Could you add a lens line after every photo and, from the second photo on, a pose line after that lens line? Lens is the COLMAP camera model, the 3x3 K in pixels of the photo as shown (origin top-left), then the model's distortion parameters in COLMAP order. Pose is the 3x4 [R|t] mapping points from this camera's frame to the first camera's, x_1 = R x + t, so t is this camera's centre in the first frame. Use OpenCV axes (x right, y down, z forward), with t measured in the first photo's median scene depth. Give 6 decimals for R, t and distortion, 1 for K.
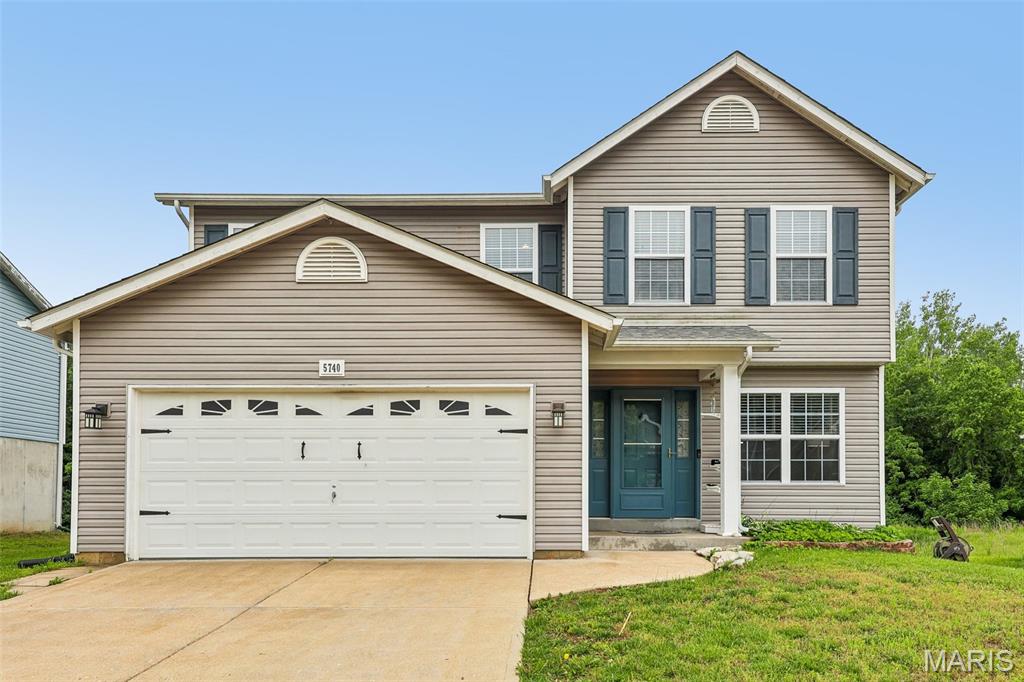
lens RADIAL K [[670.6, 0, 514.9], [0, 670.6, 370.1], [0, 0, 1]] dist [0.002692, 0.000889]
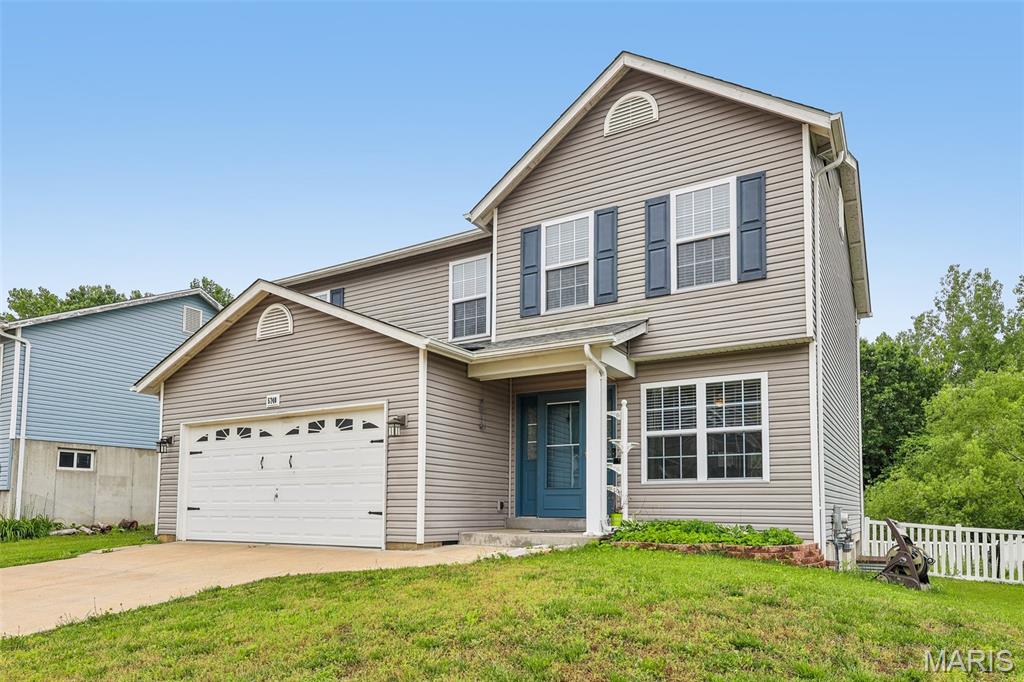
lens RADIAL K [[639.1, 0, 512.0], [0, 639.1, 341.0], [0, 0, 1]] dist [-0.001332, -0.000028]
pose [[0.861936, -0.124870, -0.491399, 0.627796], [0.094699, 0.991791, -0.085921, 0.027033], [0.498094, 0.027523, 0.866686, 0.095153]]
